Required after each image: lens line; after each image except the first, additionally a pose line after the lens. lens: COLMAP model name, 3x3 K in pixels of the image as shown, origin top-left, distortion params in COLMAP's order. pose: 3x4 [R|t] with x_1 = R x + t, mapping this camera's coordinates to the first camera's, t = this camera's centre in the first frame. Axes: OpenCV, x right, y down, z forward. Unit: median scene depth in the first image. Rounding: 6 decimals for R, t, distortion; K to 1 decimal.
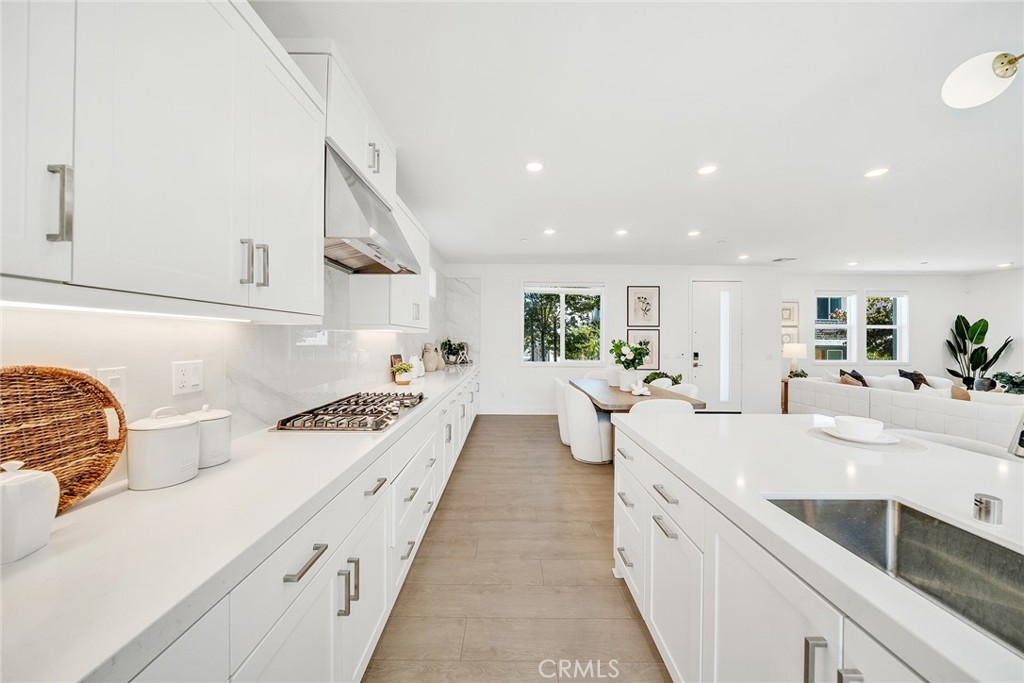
lens RADIAL K [[346.8, 0, 511.7], [0, 346.8, 340.1], [0, 0, 1]] dist [-0.007710, -0.000137]
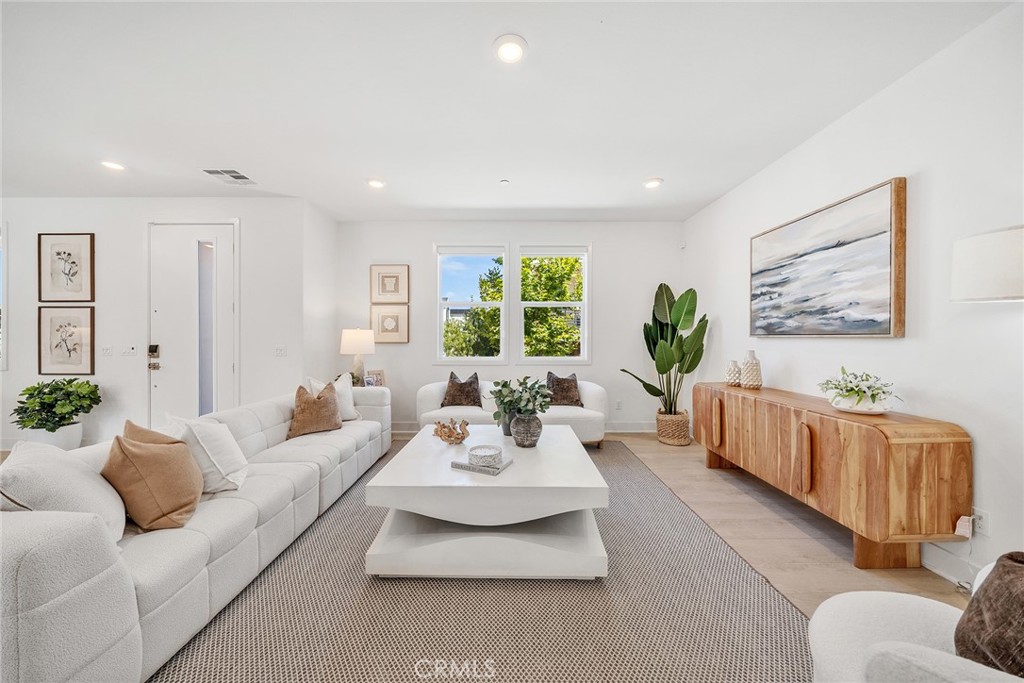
lens RADIAL K [[346.8, 0, 506.9], [0, 346.8, 339.2], [0, 0, 1]] dist [-0.007710, -0.000137]
pose [[0.999978, -0.005753, 0.003335, 1.105244], [0.005756, 0.999983, -0.000982, 0.029558], [-0.003330, 0.001001, 0.999994, 0.403620]]
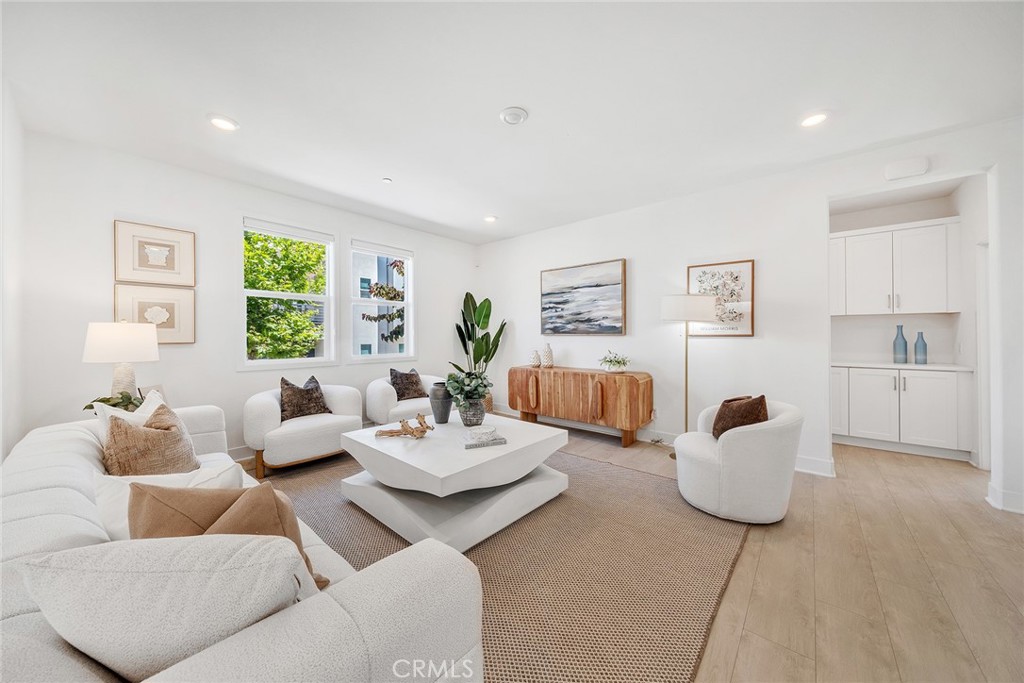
lens RADIAL K [[346.8, 0, 508.3], [0, 346.8, 337.0], [0, 0, 1]] dist [-0.007710, -0.000137]
pose [[0.657080, -0.010600, 0.753747, 0.834871], [0.009756, 0.999937, 0.005557, 0.027709], [-0.753758, 0.003702, 0.657142, 0.445926]]
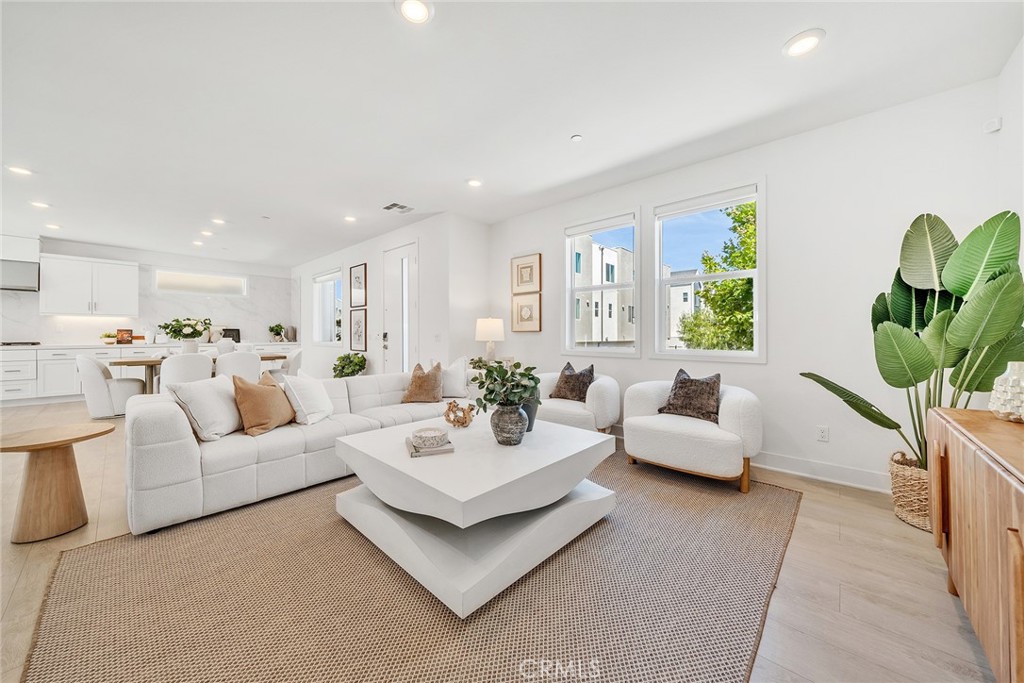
lens RADIAL K [[356.1, 0, 509.1], [0, 356.1, 336.5], [0, 0, 1]] dist [-0.006059, -0.000107]
pose [[0.737584, -0.000972, -0.675254, 1.343305], [0.000119, 0.999999, -0.001310, 0.046050], [0.675255, 0.000885, 0.737584, 0.533796]]
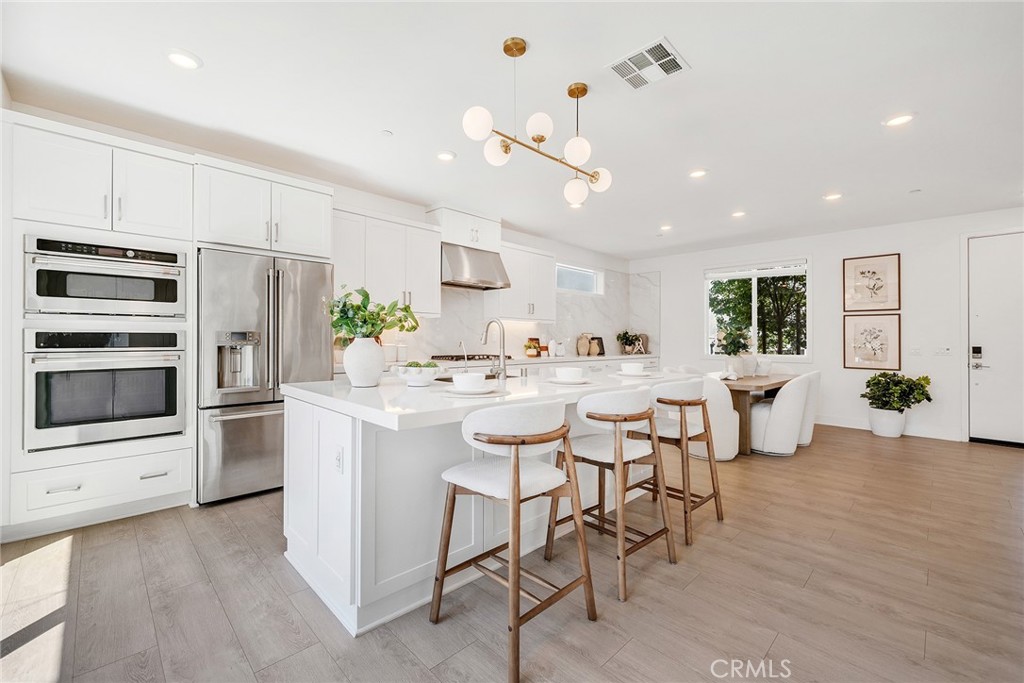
lens RADIAL K [[425.2, 0, 512.3], [0, 425.2, 336.2], [0, 0, 1]] dist [0.002448, -0.000124]
pose [[0.702970, -0.005621, -0.711197, 0.477599], [-0.007859, 0.999846, -0.015670, 0.035082], [0.711176, 0.016605, 0.702818, -0.177588]]
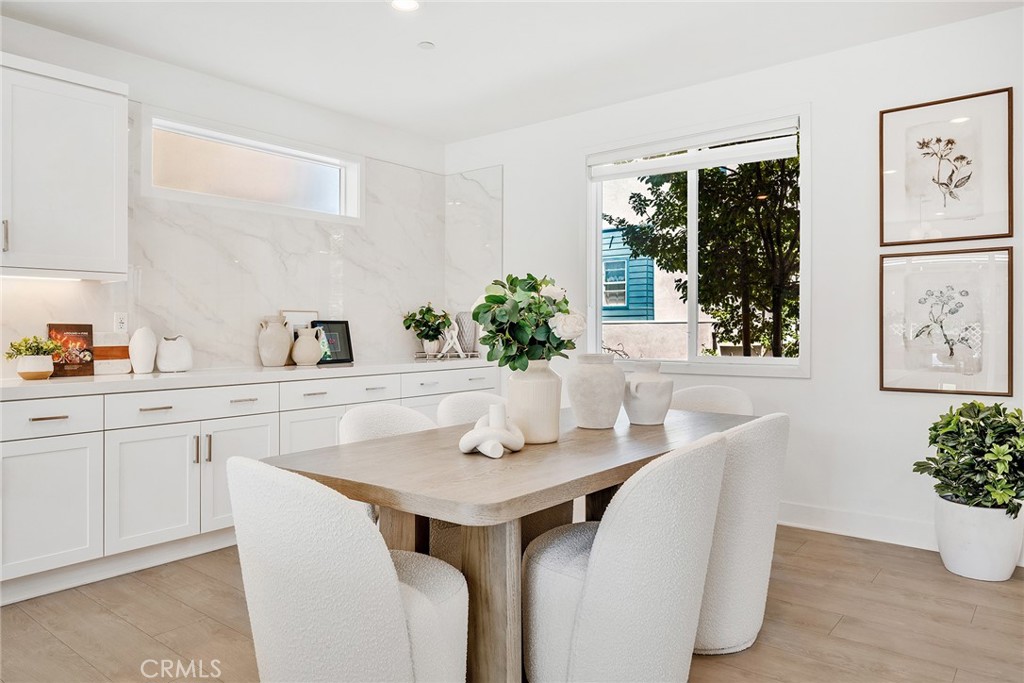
lens RADIAL K [[688.5, 0, 518.8], [0, 688.5, 338.2], [0, 0, 1]] dist [0.002961, 0.001469]
pose [[0.781395, -0.001987, -0.624033, 0.451312], [0.006304, 0.999969, 0.004709, 0.035218], [0.624004, -0.007614, 0.781384, 0.330021]]
